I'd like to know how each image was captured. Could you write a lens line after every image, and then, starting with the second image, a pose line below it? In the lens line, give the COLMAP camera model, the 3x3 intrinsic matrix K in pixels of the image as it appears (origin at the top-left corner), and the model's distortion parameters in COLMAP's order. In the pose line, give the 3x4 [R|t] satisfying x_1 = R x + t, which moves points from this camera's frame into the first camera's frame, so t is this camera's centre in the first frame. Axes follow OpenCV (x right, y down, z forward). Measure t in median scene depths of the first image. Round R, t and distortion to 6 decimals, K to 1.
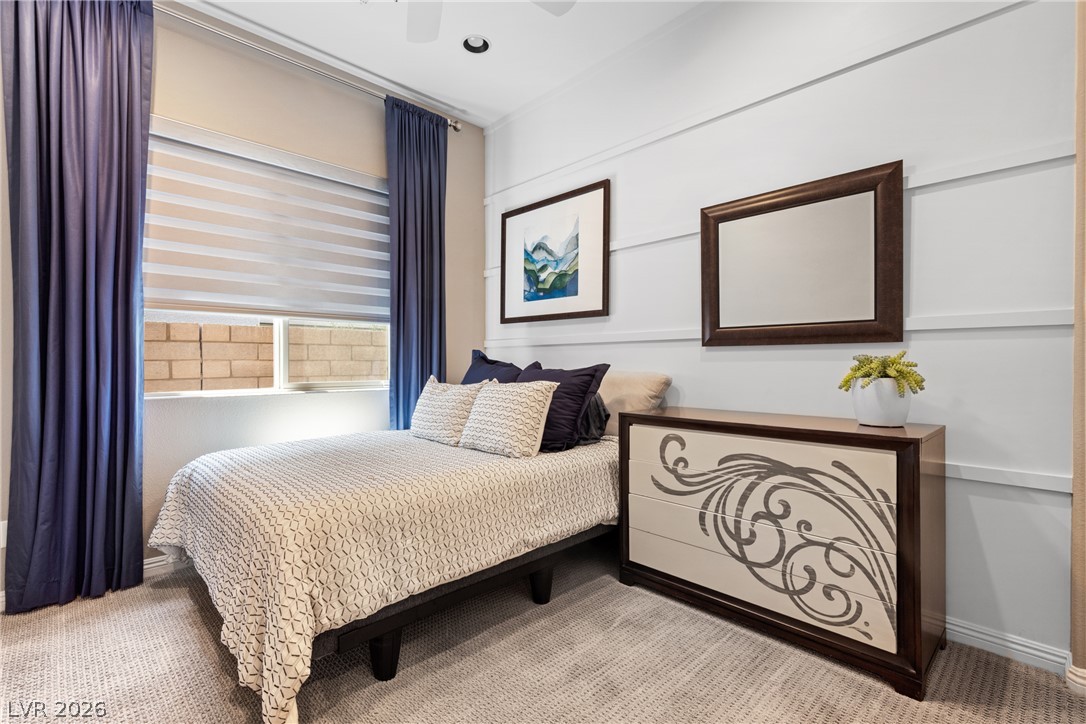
lens RADIAL K [[494.1, 0, 550.0], [0, 494.1, 361.3], [0, 0, 1]] dist [0.009117, -0.001739]
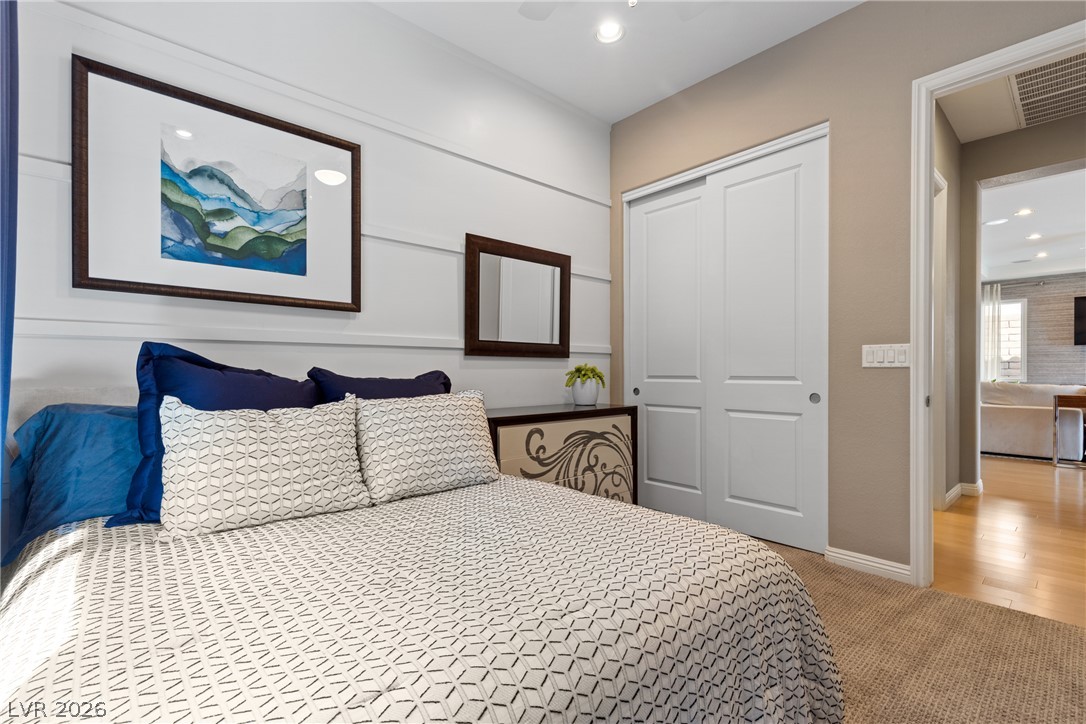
lens RADIAL K [[494.1, 0, 547.0], [0, 494.1, 371.0], [0, 0, 1]] dist [0.009117, -0.001739]
pose [[0.041785, -0.000421, 0.999127, -0.647947], [-0.001734, 0.999998, 0.000494, 0.003686], [-0.999125, -0.001753, 0.041785, 0.618125]]
